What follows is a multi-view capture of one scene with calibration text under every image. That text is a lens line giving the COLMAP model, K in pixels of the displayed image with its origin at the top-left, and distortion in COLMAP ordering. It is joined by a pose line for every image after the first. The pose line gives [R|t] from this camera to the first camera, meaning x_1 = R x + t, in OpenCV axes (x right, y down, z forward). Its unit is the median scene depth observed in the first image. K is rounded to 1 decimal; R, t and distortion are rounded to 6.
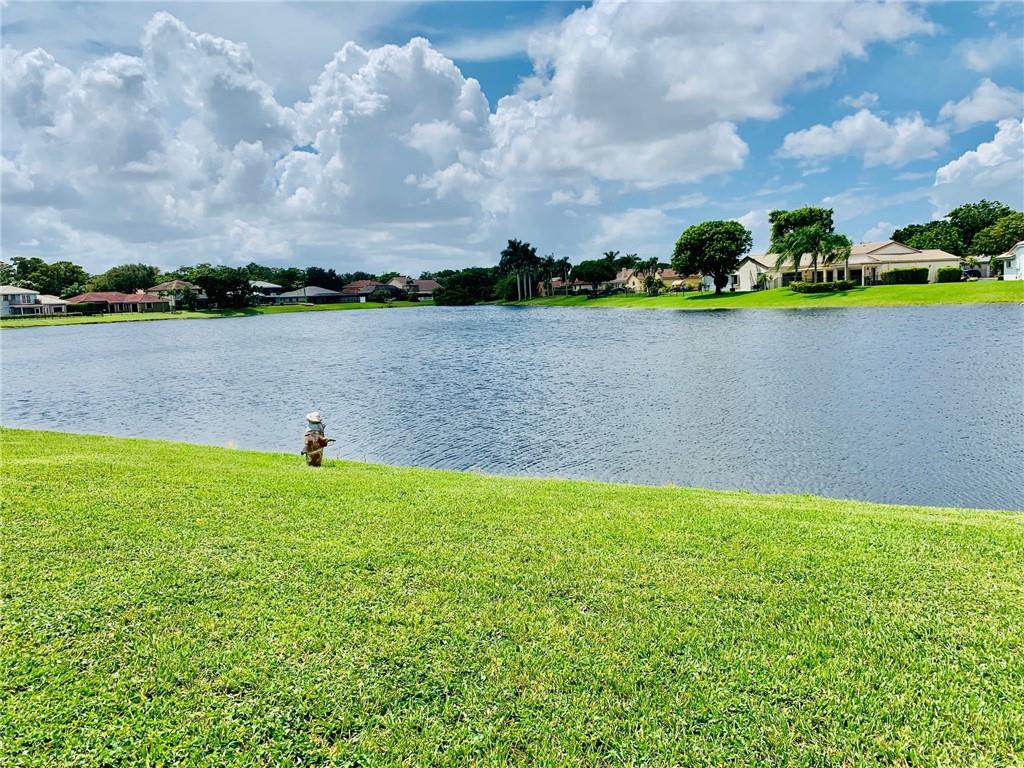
lens RADIAL K [[766.9, 0, 530.4], [0, 766.9, 388.0], [0, 0, 1]] dist [-0.003070, -0.019992]
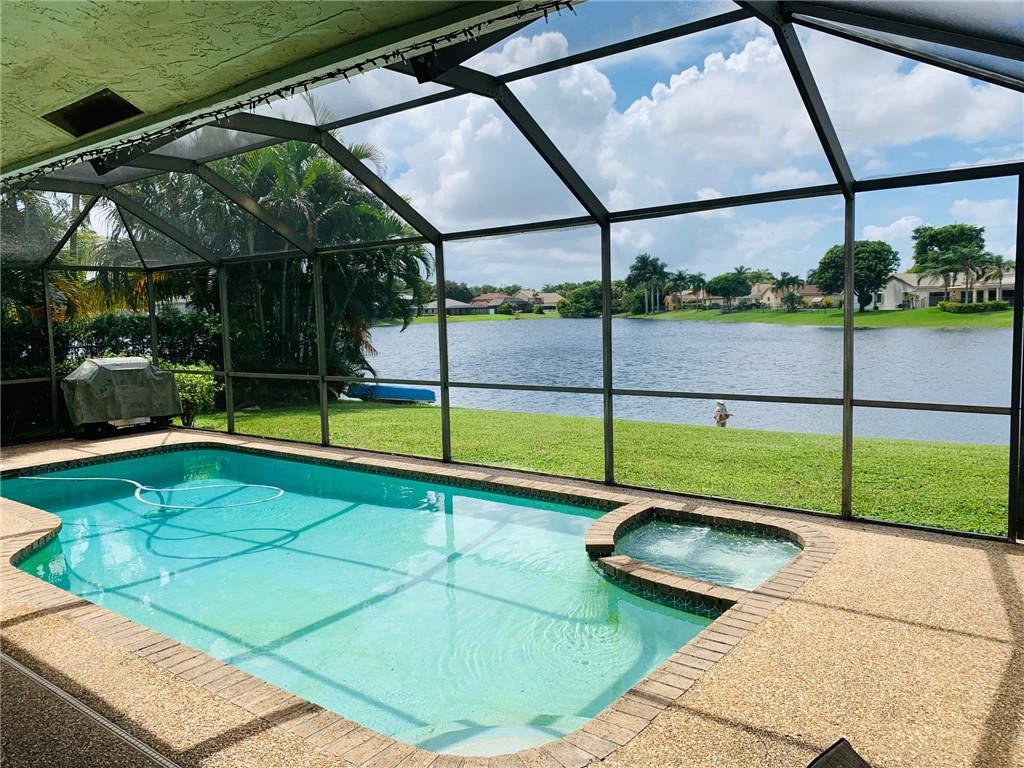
lens RADIAL K [[766.9, 0, 522.8], [0, 766.9, 393.0], [0, 0, 1]] dist [-0.003070, -0.019992]
pose [[0.987467, 0.026076, -0.155657, -0.146798], [-0.027339, 0.999608, -0.005977, 0.012195], [0.155440, 0.010158, 0.987793, -0.285470]]
